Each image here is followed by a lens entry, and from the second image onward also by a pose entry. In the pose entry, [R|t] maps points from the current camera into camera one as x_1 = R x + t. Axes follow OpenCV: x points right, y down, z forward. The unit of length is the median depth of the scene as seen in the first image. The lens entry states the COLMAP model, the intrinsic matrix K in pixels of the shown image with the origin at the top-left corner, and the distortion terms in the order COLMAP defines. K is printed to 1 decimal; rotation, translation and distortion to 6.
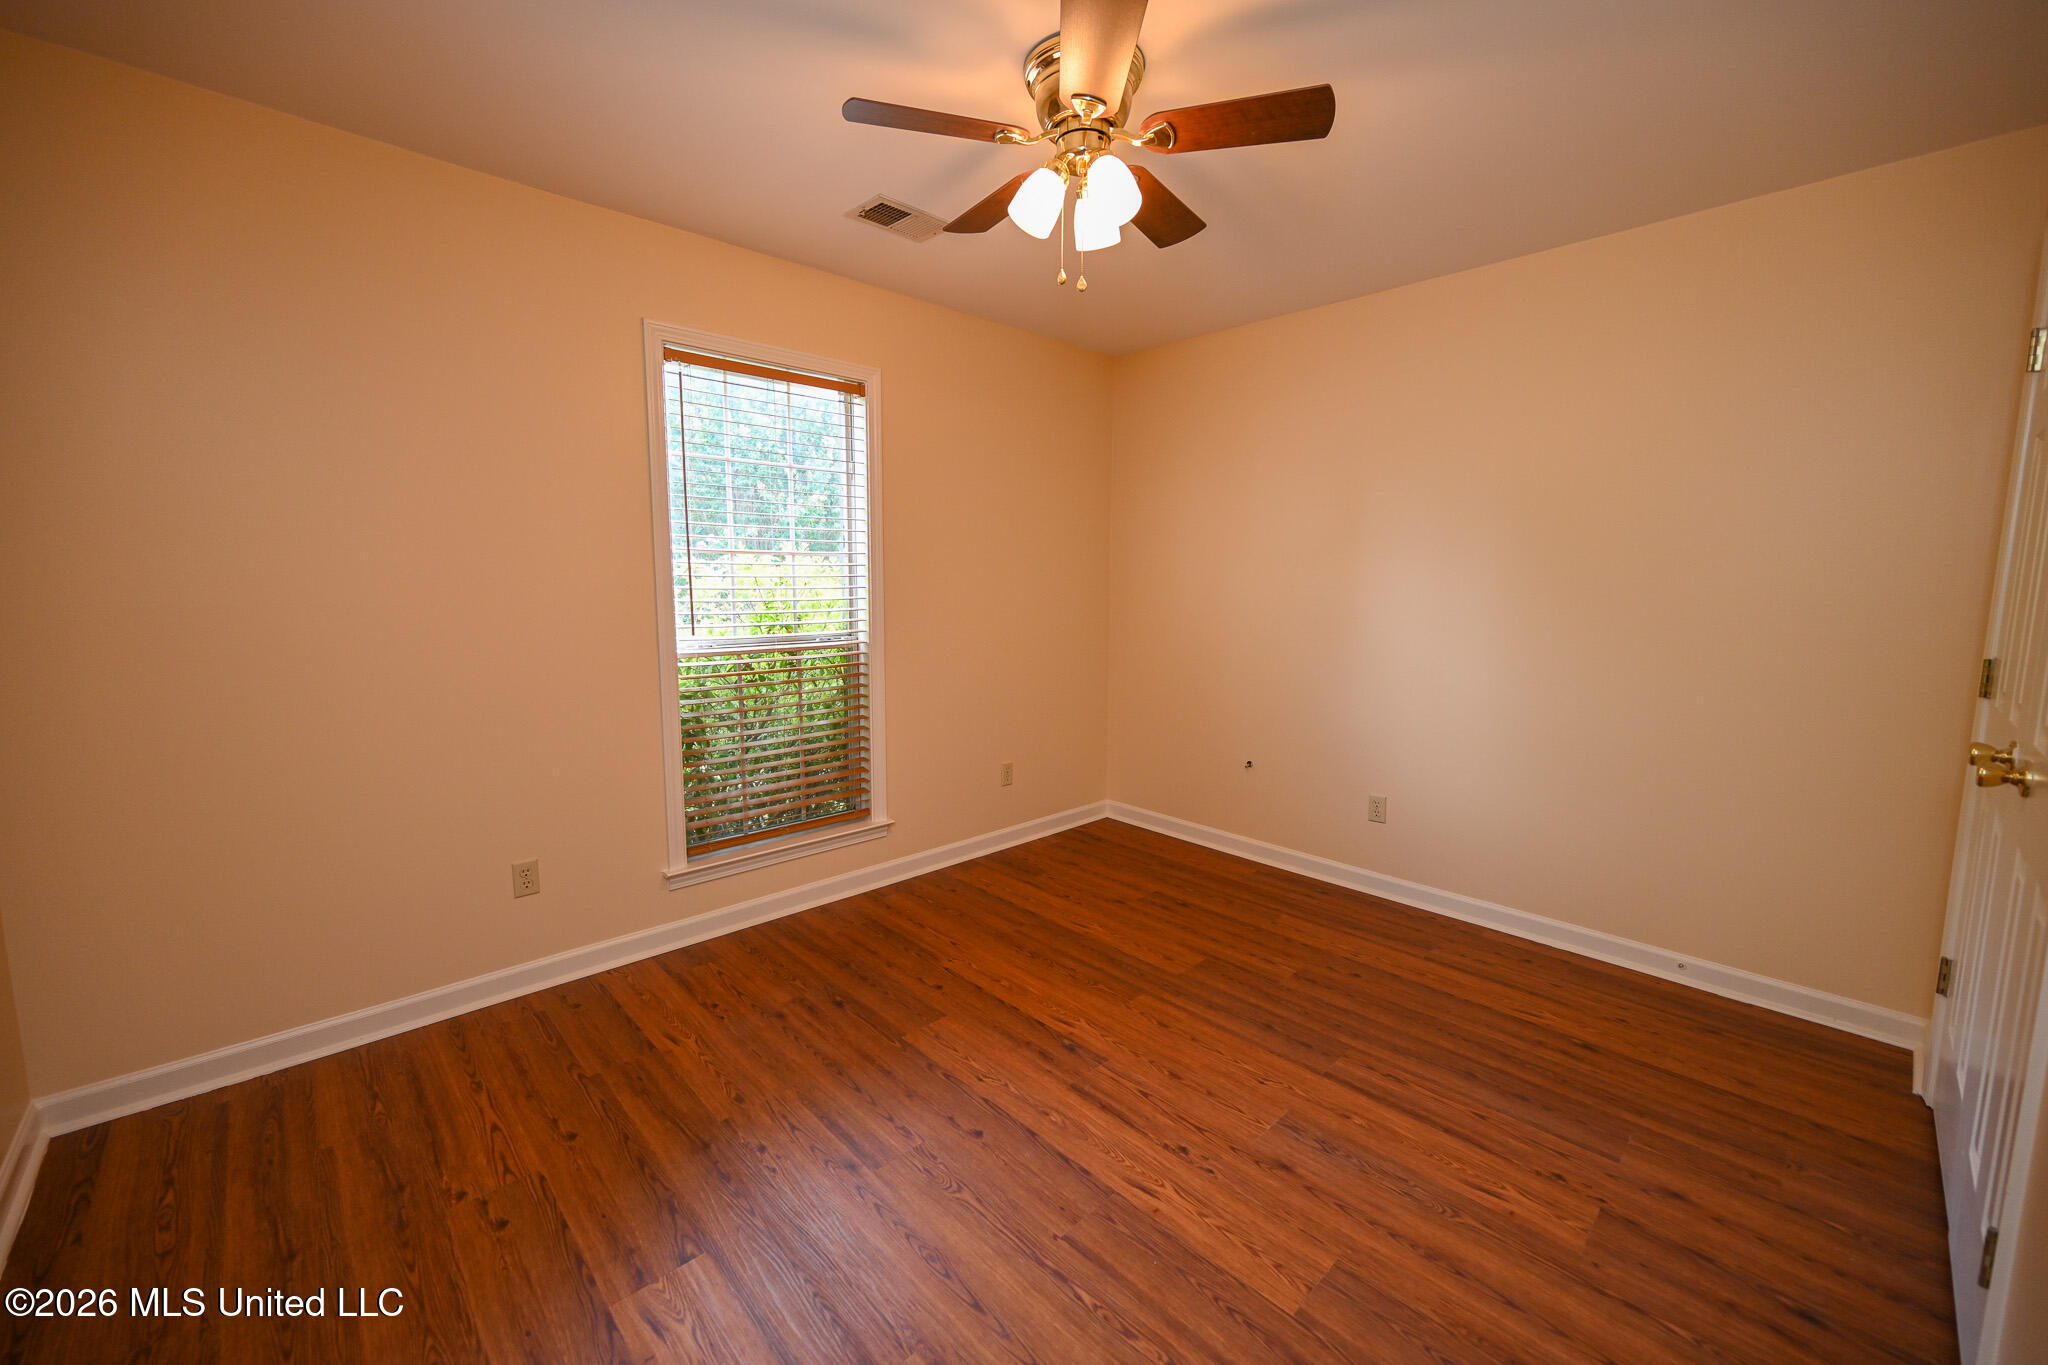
lens RADIAL K [[839.5, 0, 1031.1], [0, 839.5, 676.7], [0, 0, 1]] dist [-0.048993, 0.022094]
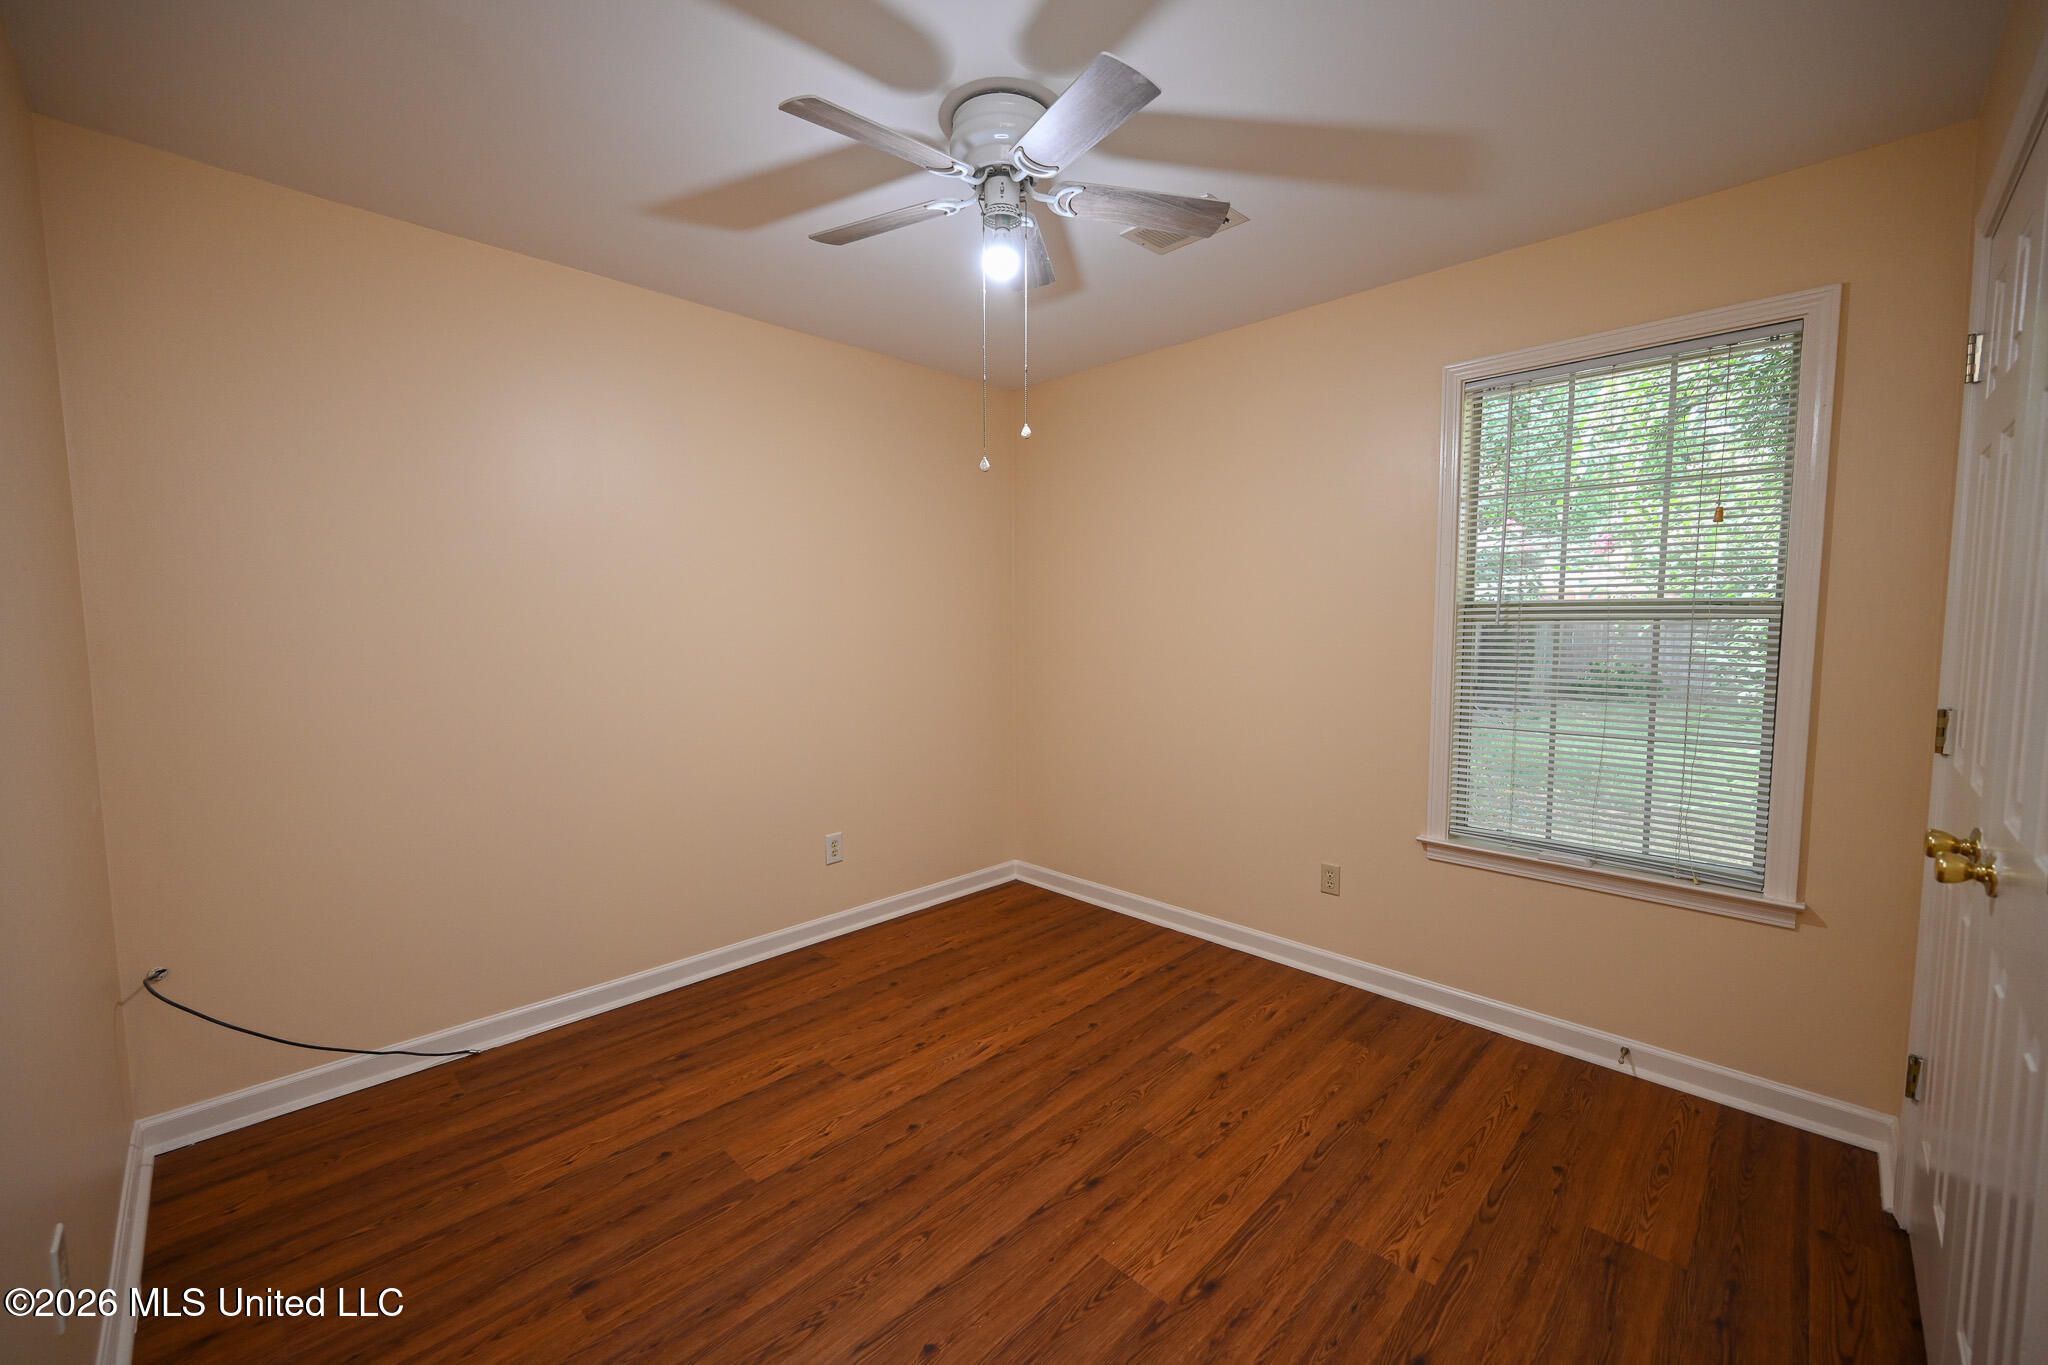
lens RADIAL K [[805.6, 0, 1027.1], [0, 805.6, 687.9], [0, 0, 1]] dist [-0.001980, -0.000252]
pose [[0.999938, -0.005653, 0.009578, 0.161284], [0.006025, 0.999213, -0.039206, -0.021008], [-0.009349, 0.039261, 0.999185, 0.133347]]
